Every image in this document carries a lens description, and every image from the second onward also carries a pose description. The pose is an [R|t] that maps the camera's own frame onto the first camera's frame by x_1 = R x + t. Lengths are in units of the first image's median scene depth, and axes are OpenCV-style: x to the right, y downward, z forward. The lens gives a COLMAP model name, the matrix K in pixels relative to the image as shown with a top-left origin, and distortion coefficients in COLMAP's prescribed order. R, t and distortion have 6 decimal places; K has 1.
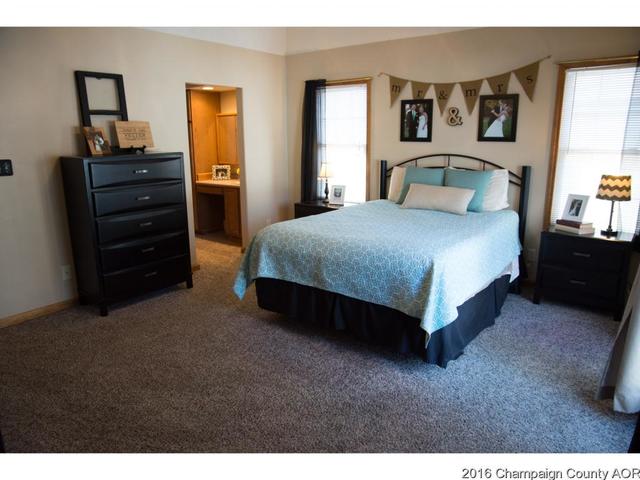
lens RADIAL K [[441.2, 0, 318.3], [0, 441.2, 242.2], [0, 0, 1]] dist [-0.104359, 0.053467]
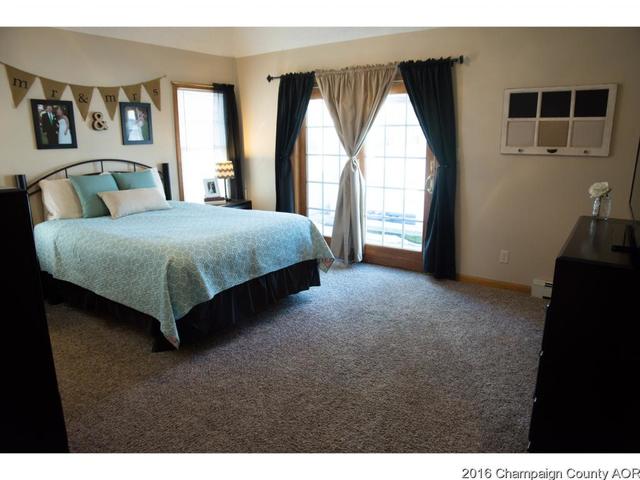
lens RADIAL K [[441.2, 0, 317.9], [0, 441.2, 245.4], [0, 0, 1]] dist [-0.104359, 0.053467]
pose [[-0.049478, -0.232845, 0.971254, -0.740480], [0.243422, 0.940311, 0.237827, -0.135949], [-0.968658, 0.248192, 0.010155, 0.584848]]
